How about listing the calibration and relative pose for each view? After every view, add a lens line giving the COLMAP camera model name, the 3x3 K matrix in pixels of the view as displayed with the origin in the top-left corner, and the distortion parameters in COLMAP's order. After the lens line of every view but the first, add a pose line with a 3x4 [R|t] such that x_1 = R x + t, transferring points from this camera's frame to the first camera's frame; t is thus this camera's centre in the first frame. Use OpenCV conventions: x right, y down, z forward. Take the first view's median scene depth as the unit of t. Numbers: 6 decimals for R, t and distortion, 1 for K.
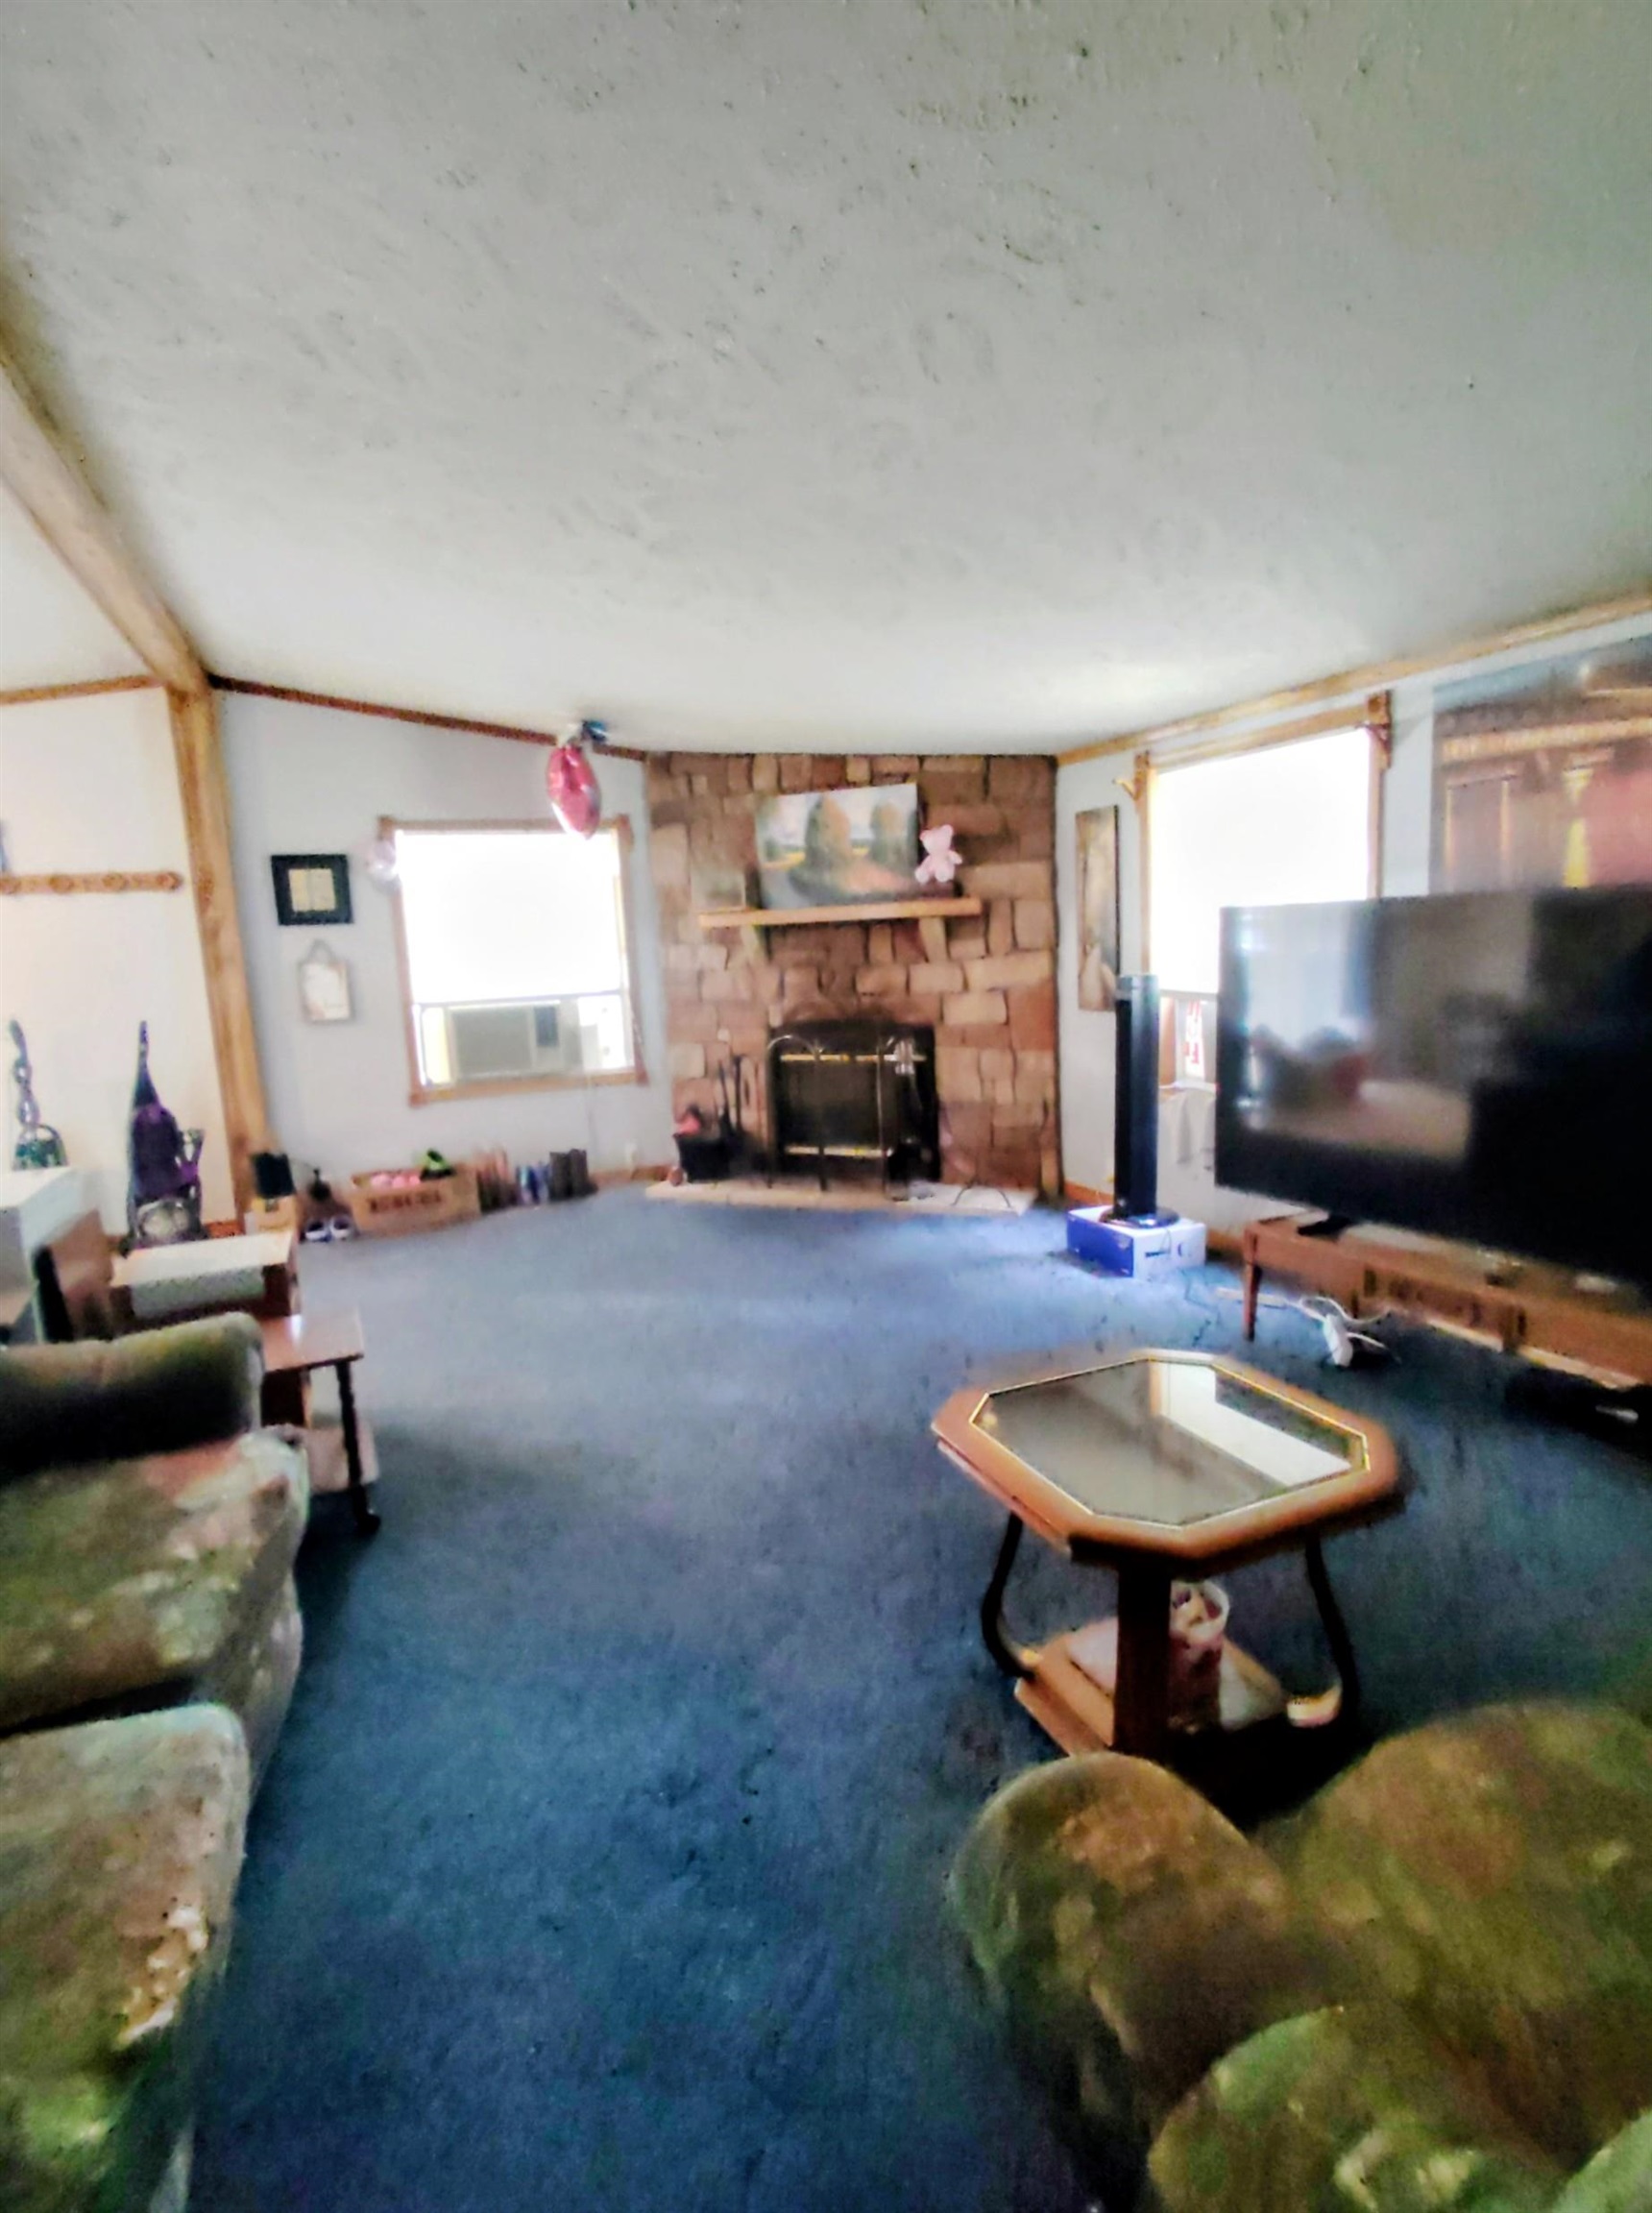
lens RADIAL K [[1095.5, 0, 826.0], [0, 1095.5, 1106.5], [0, 0, 1]] dist [0.002243, 0.000516]
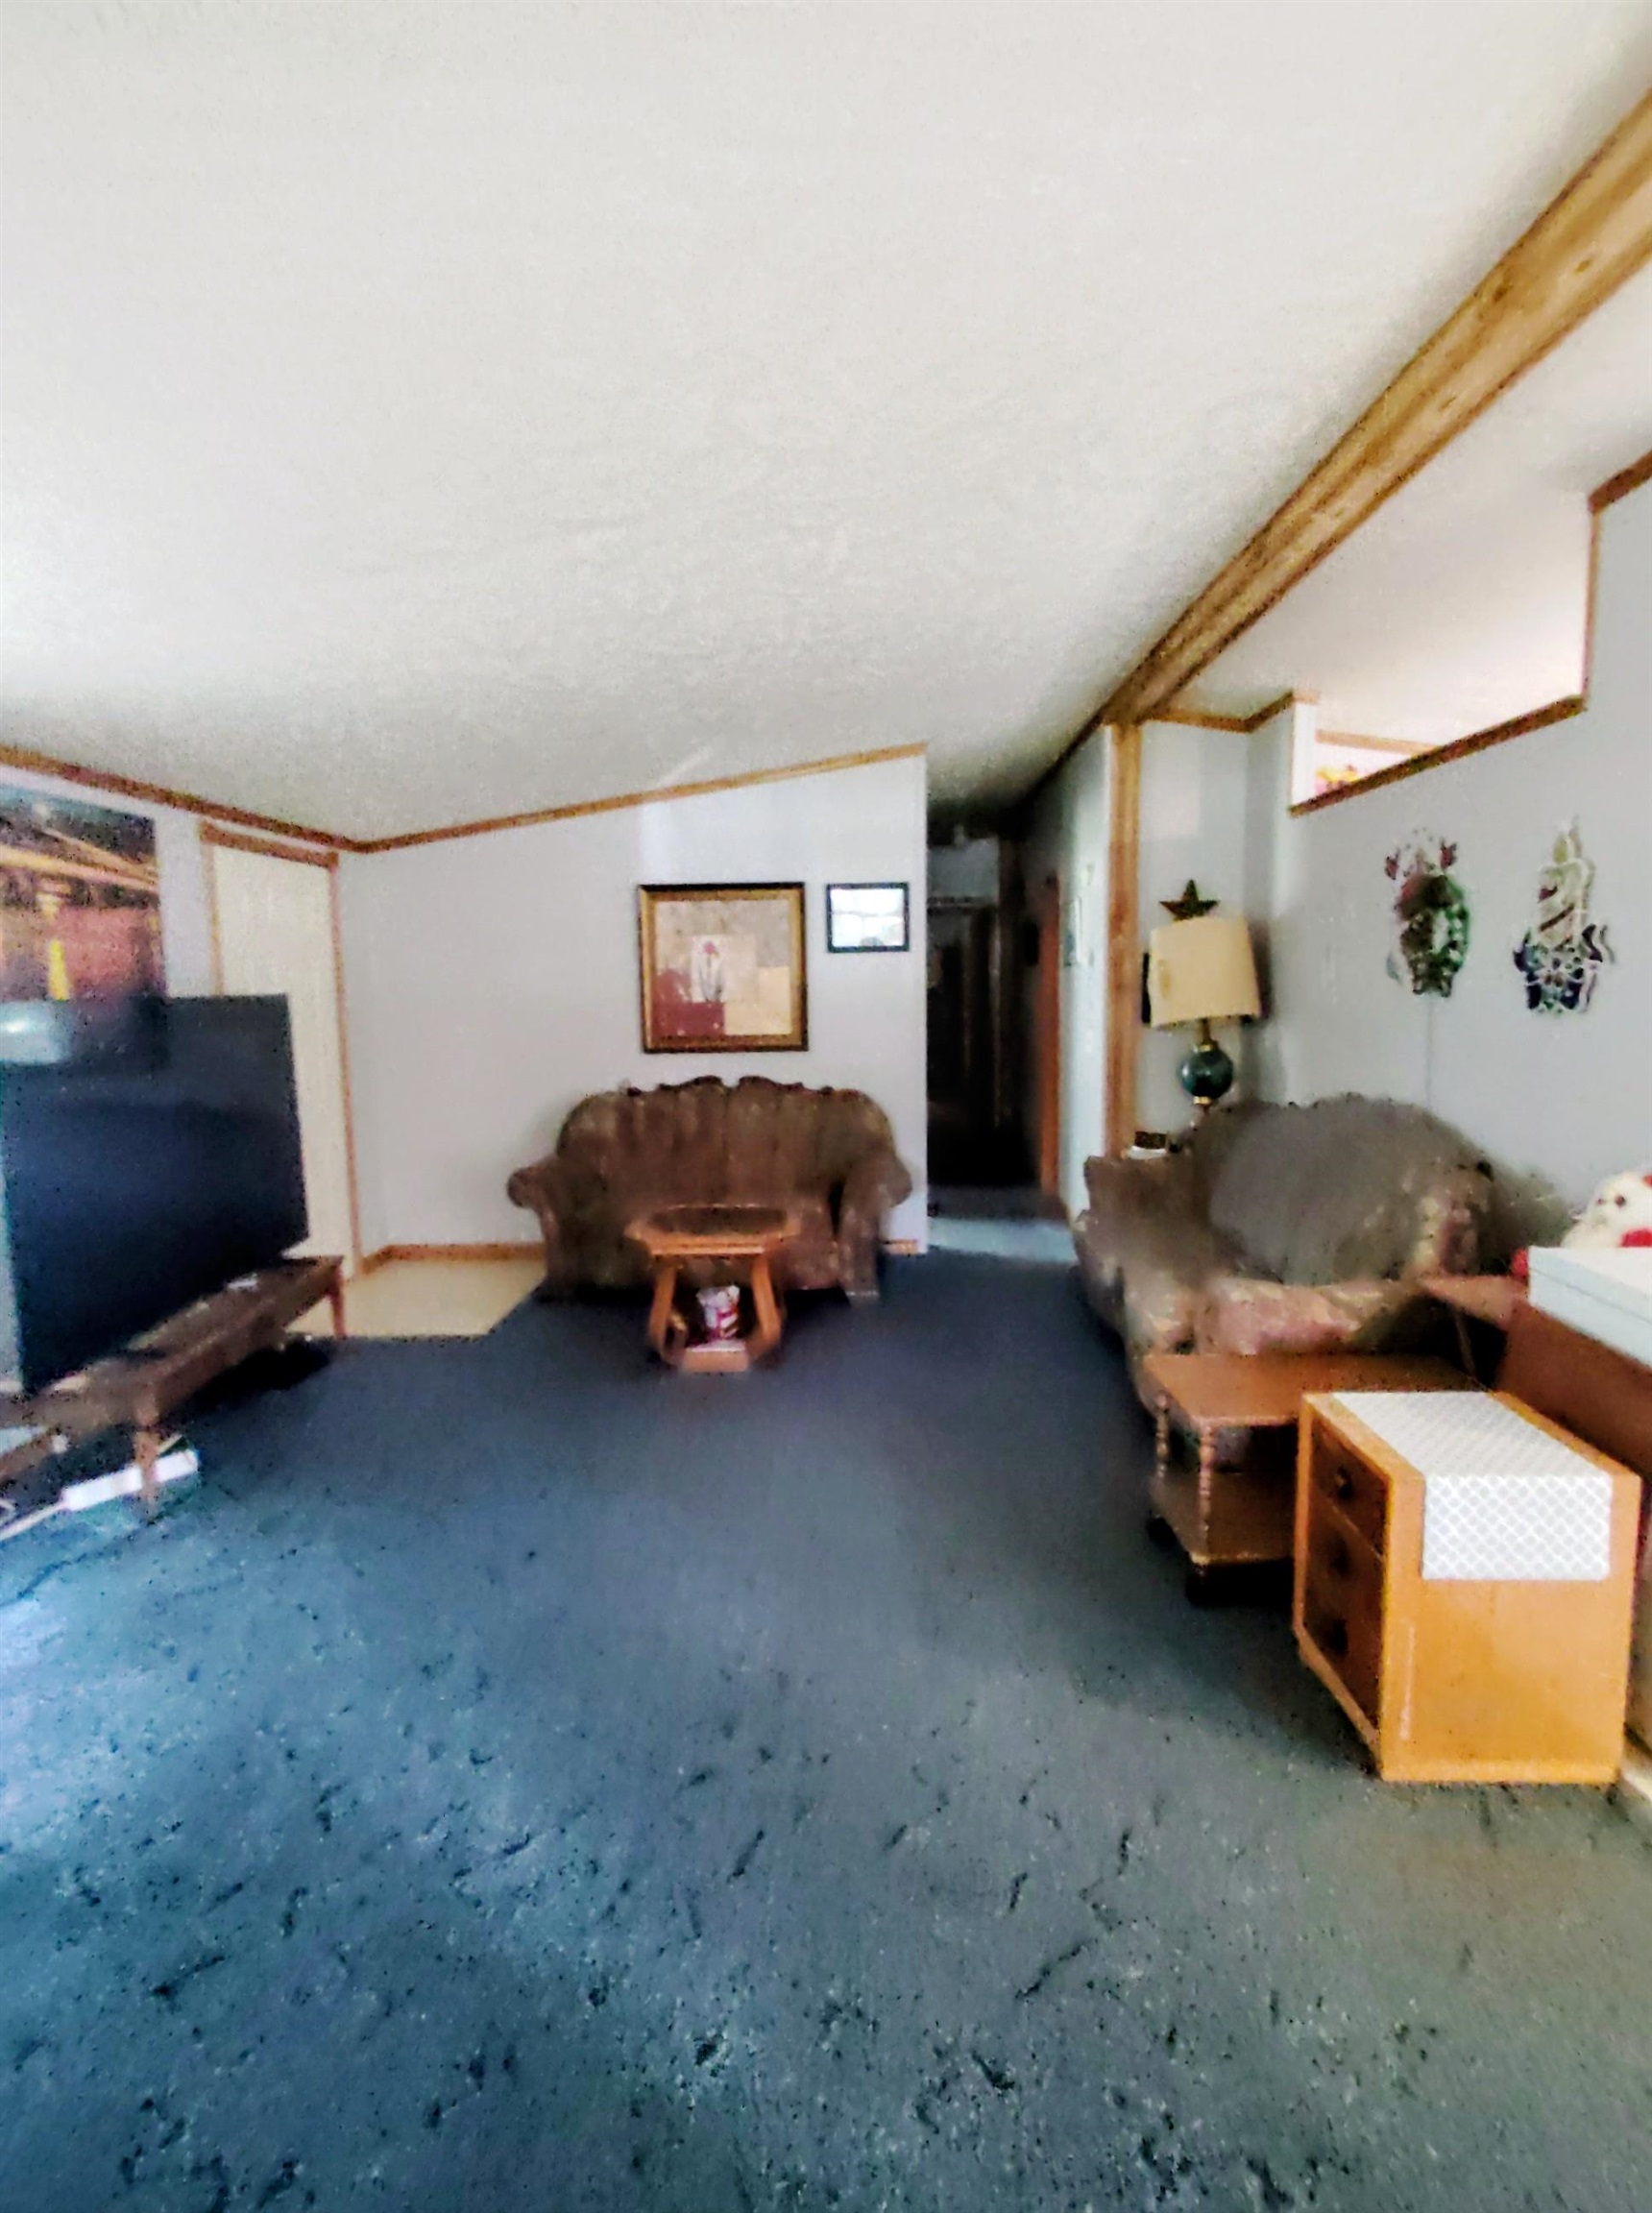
lens RADIAL K [[1095.5, 0, 826.0], [0, 1095.5, 1106.5], [0, 0, 1]] dist [0.002243, 0.000516]
pose [[-0.904981, 0.016695, 0.425123, -0.514464], [0.124904, 0.965624, 0.227968, -0.257959], [-0.406703, 0.259407, -0.875957, 1.739213]]
